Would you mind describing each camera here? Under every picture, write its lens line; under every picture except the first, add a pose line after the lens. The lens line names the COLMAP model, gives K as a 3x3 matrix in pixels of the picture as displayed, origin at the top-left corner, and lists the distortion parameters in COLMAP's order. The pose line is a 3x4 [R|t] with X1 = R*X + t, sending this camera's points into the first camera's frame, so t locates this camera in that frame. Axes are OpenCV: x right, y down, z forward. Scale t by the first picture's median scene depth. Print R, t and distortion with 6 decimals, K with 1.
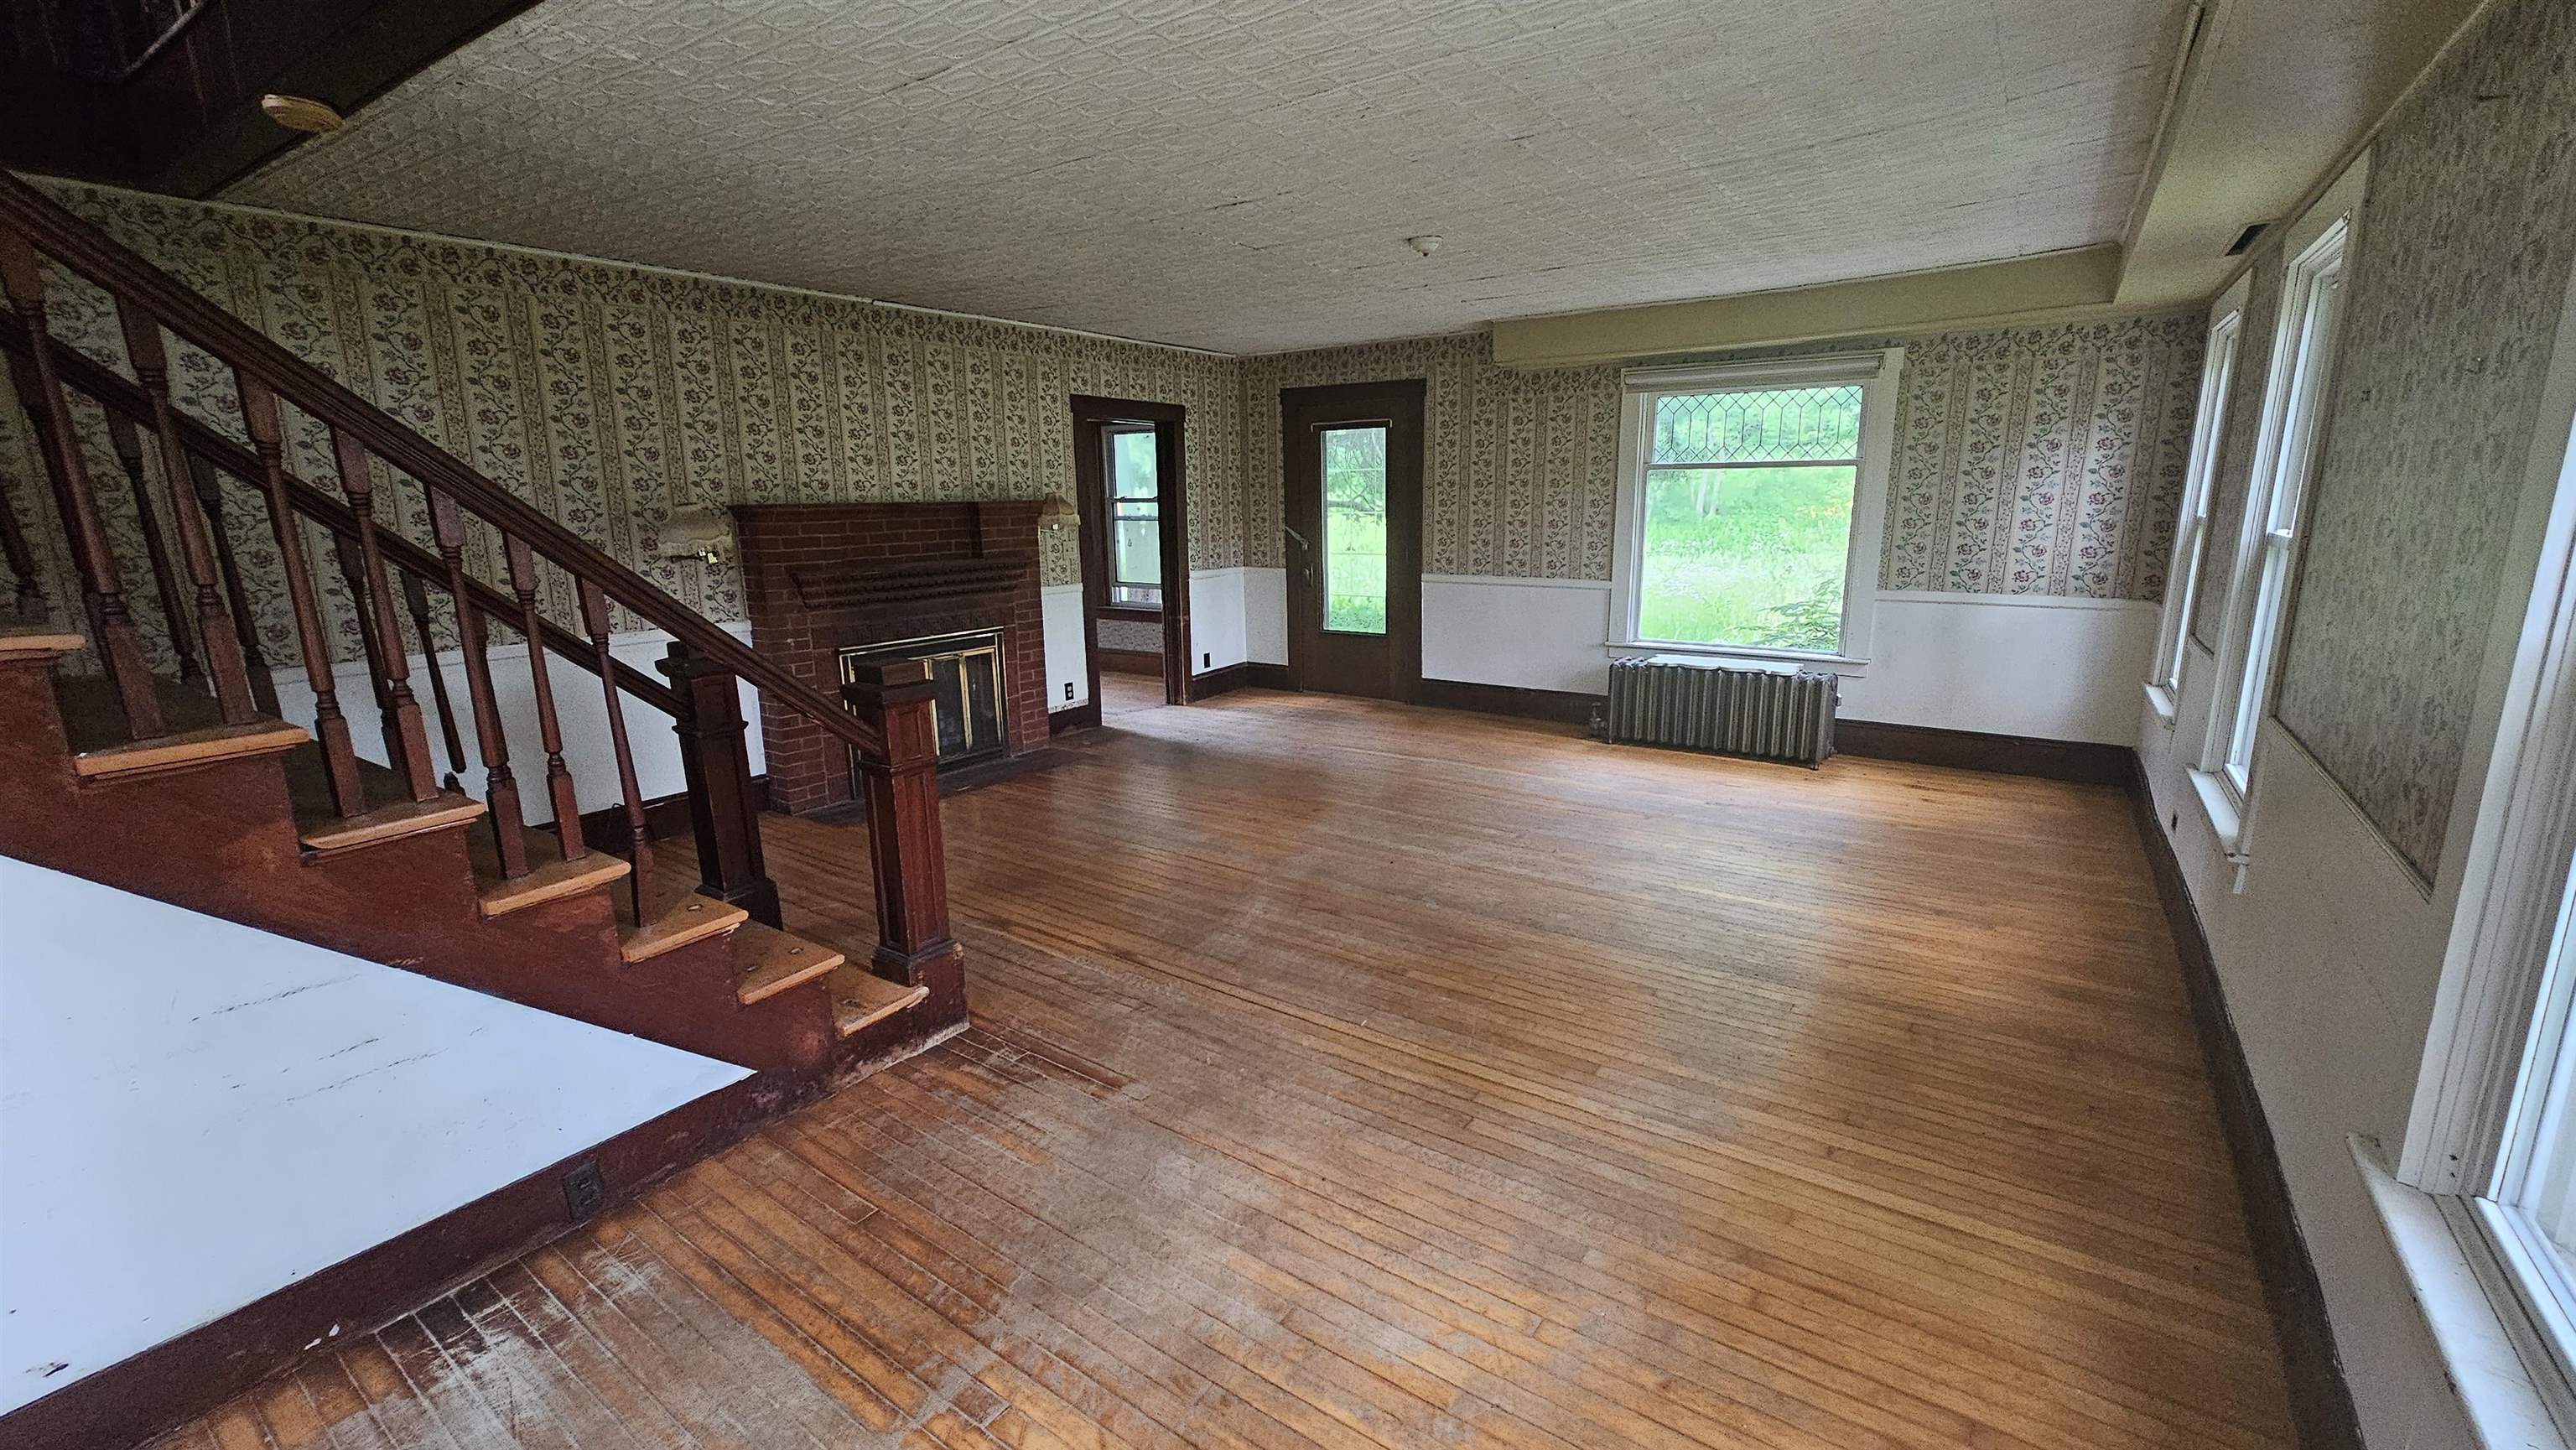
lens RADIAL K [[1048.2, 0, 1290.3], [0, 1048.2, 720.1], [0, 0, 1]] dist [-0.002304, 0.000021]
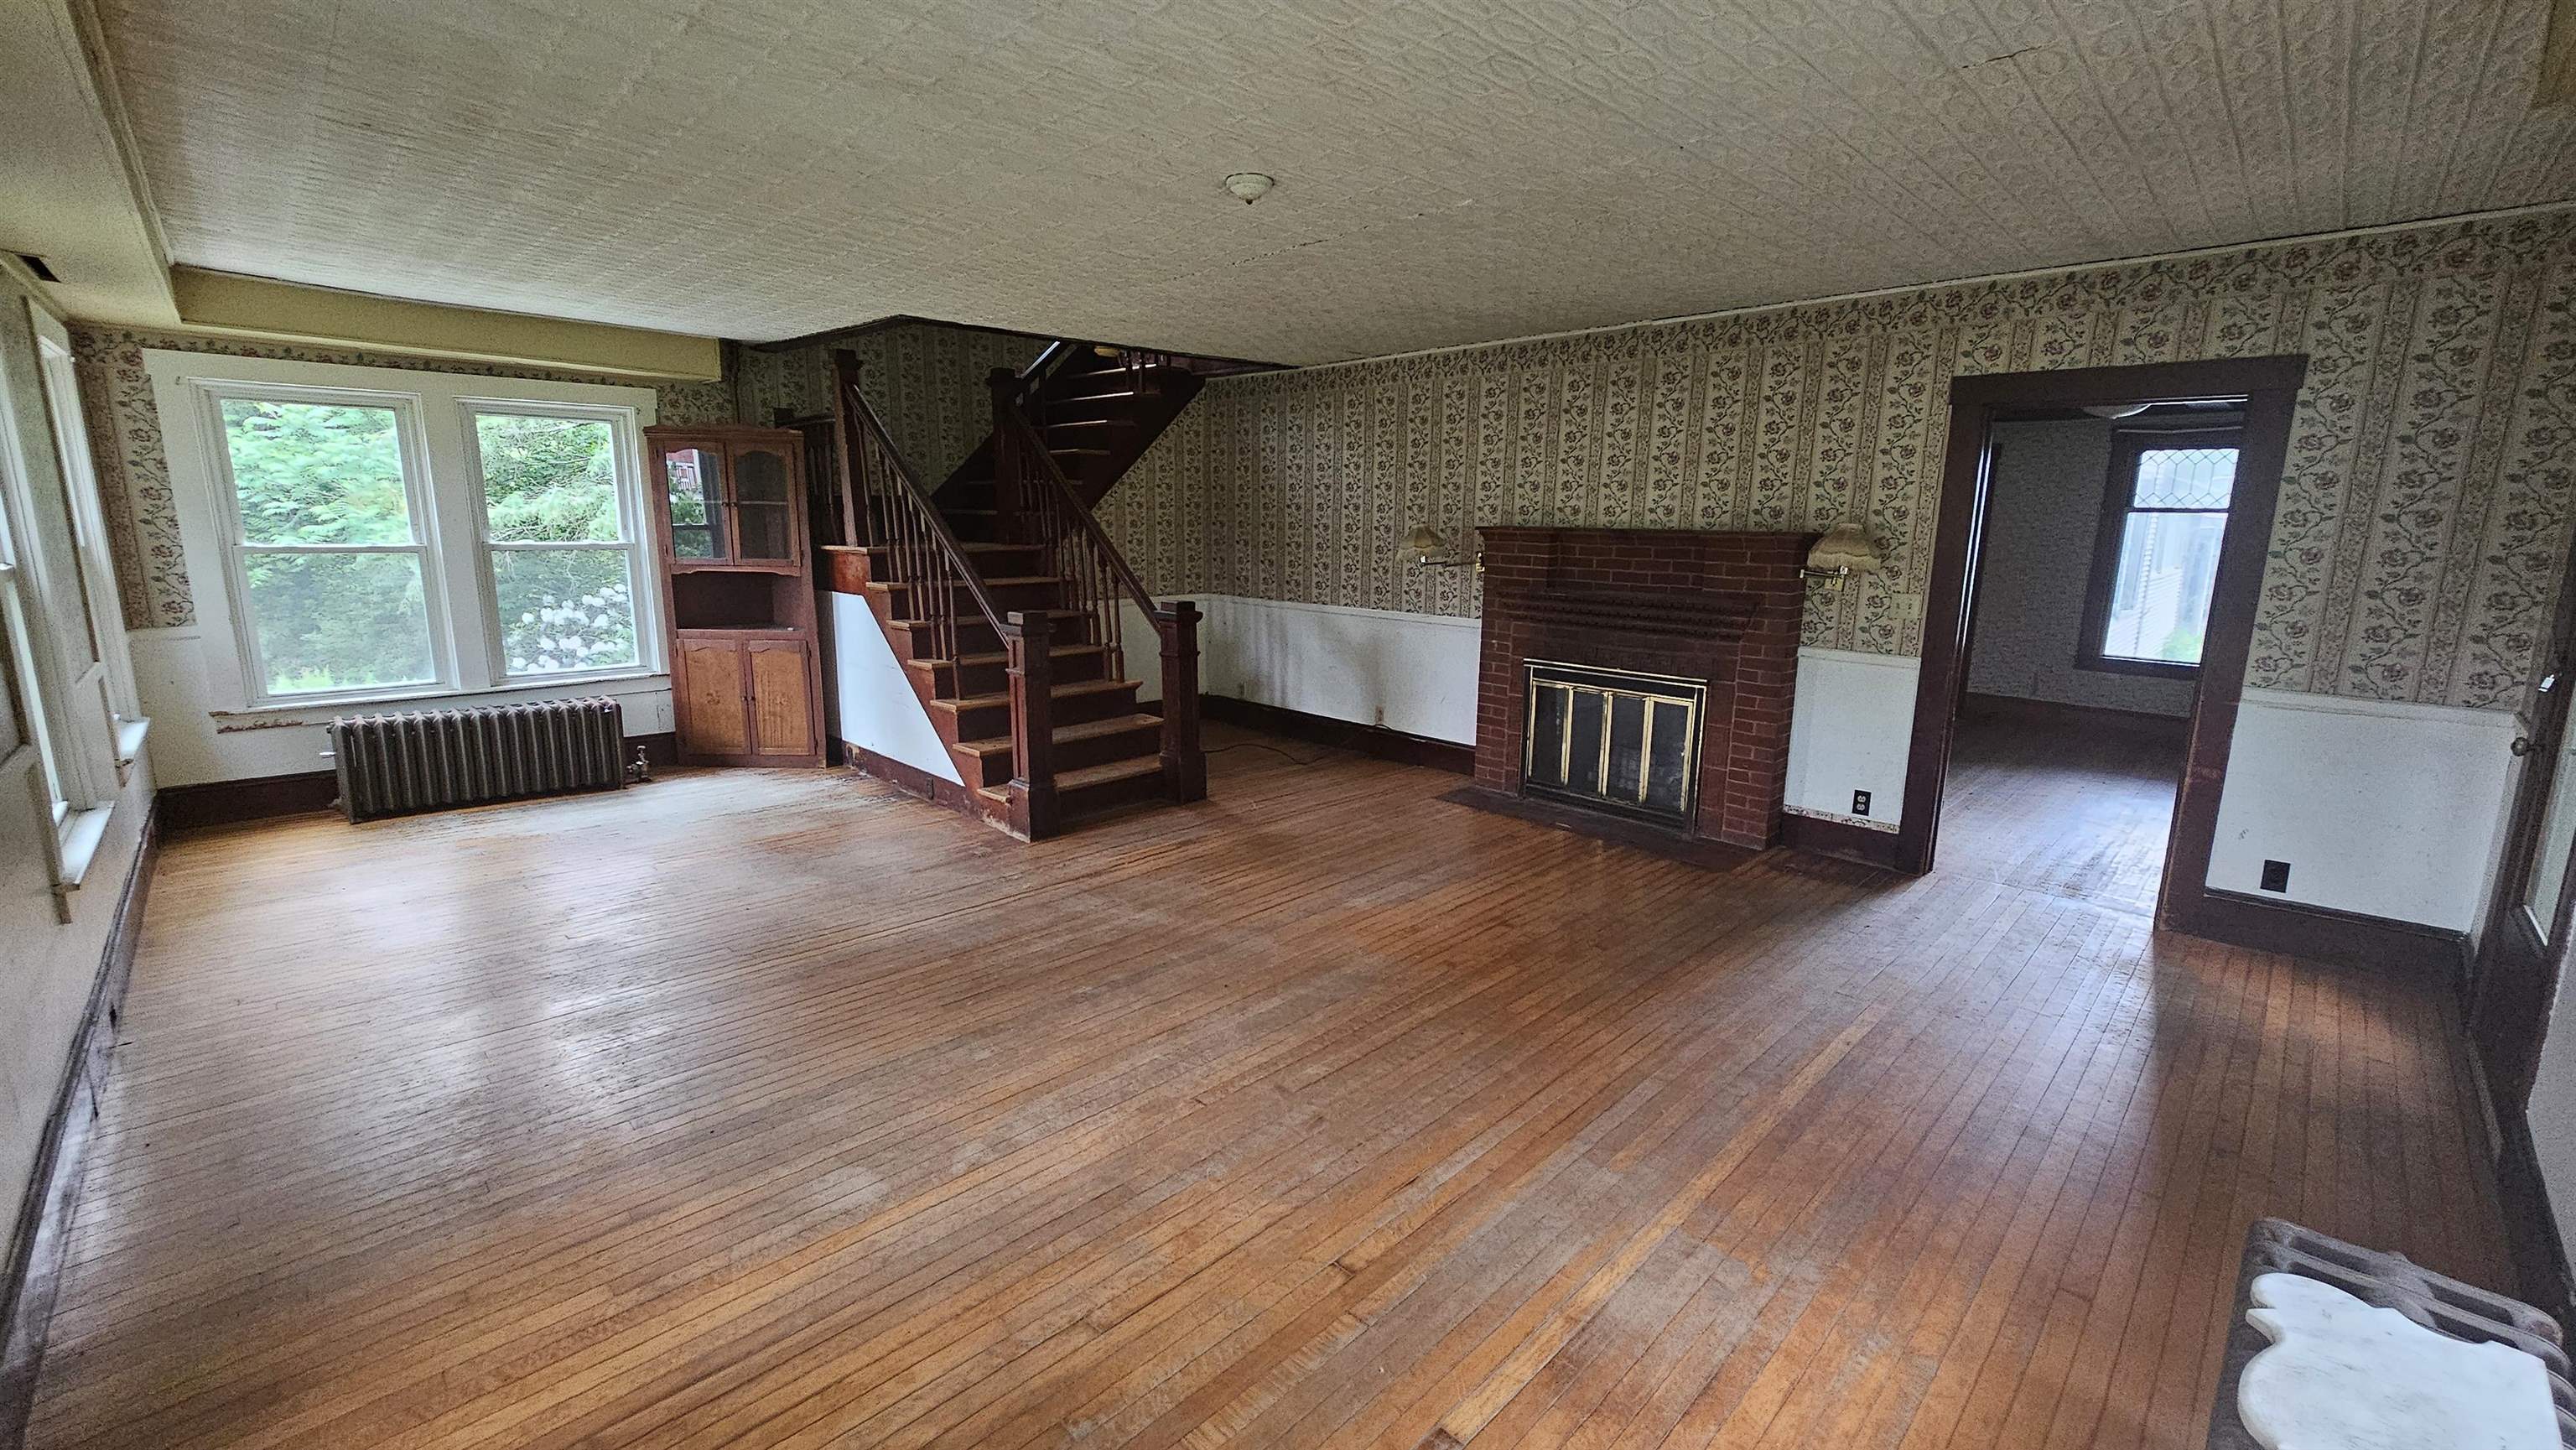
lens RADIAL K [[1048.2, 0, 1302.5], [0, 1048.2, 715.5], [0, 0, 1]] dist [-0.002304, 0.000021]
pose [[-0.168817, 0.191781, -0.966810, 0.684108], [-0.220510, 0.948677, 0.226688, -0.209752], [0.960664, 0.251460, -0.117863, 0.924678]]
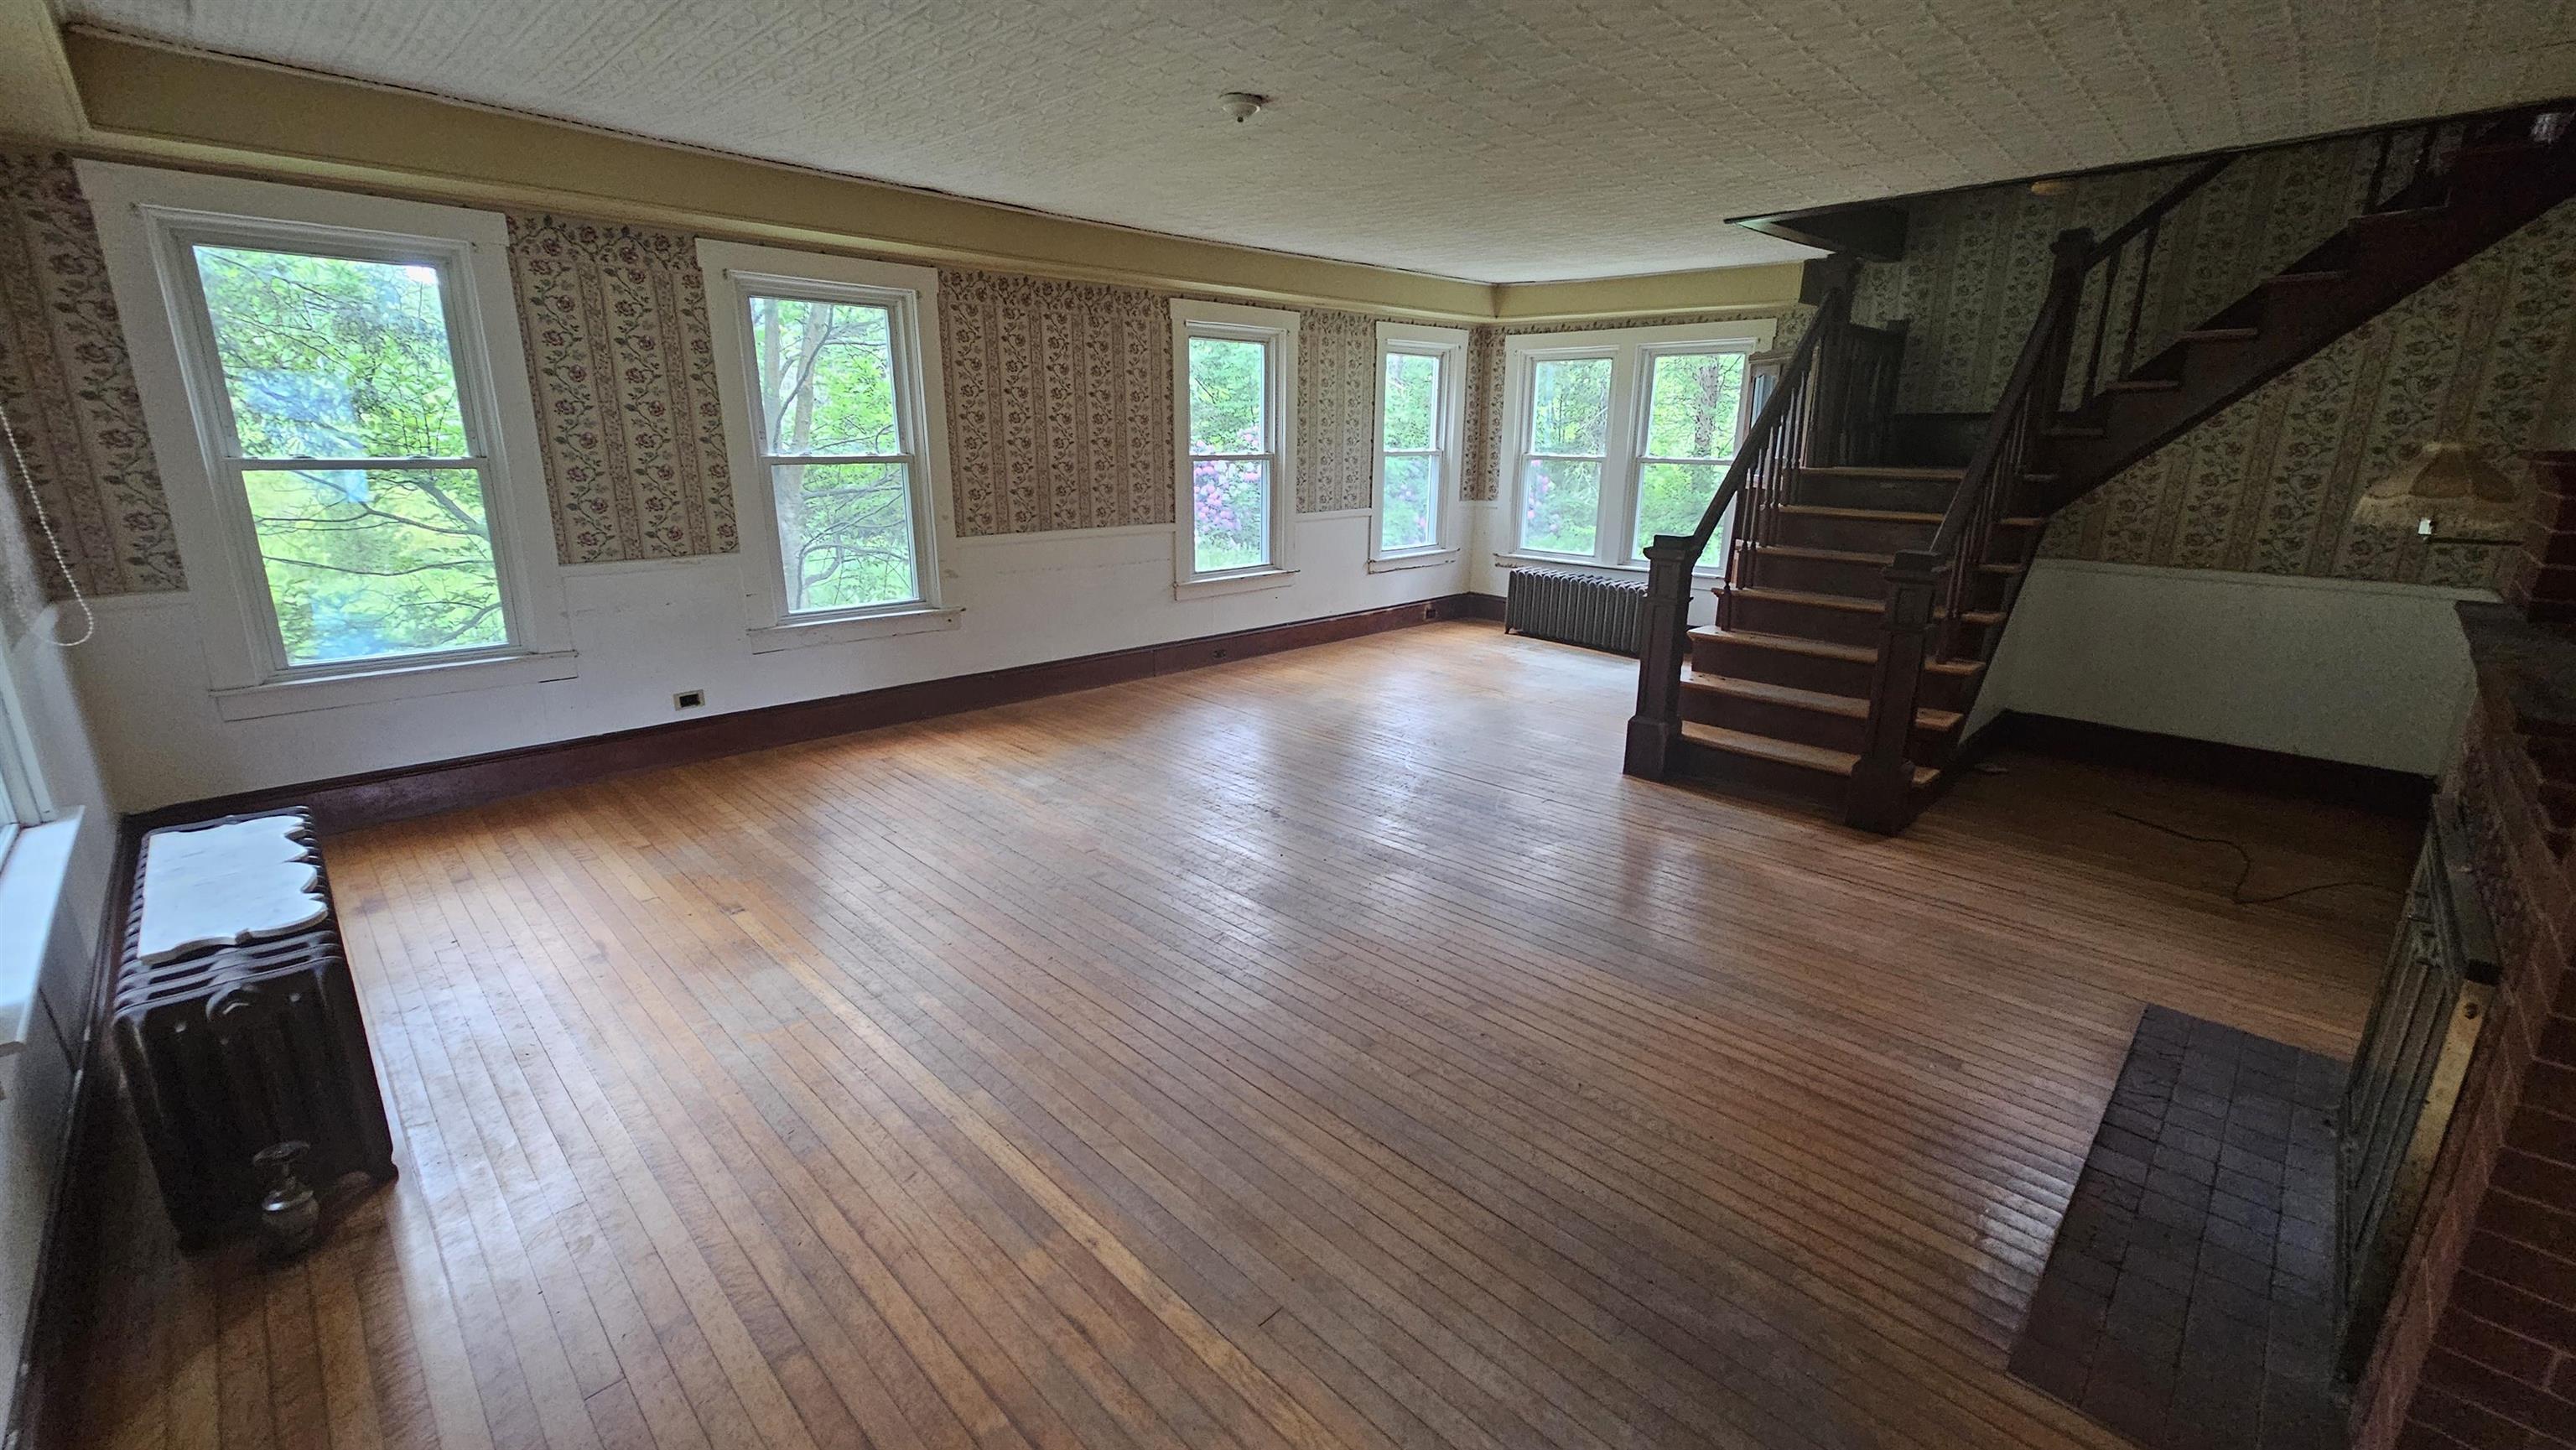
lens RADIAL K [[1048.2, 0, 1312.5], [0, 1048.2, 727.7], [0, 0, 1]] dist [-0.002304, 0.000021]
pose [[-0.986729, -0.039340, 0.157536, -0.045141], [0.040125, 0.881039, 0.471338, -0.315571], [-0.157337, 0.471404, -0.867769, 1.435404]]
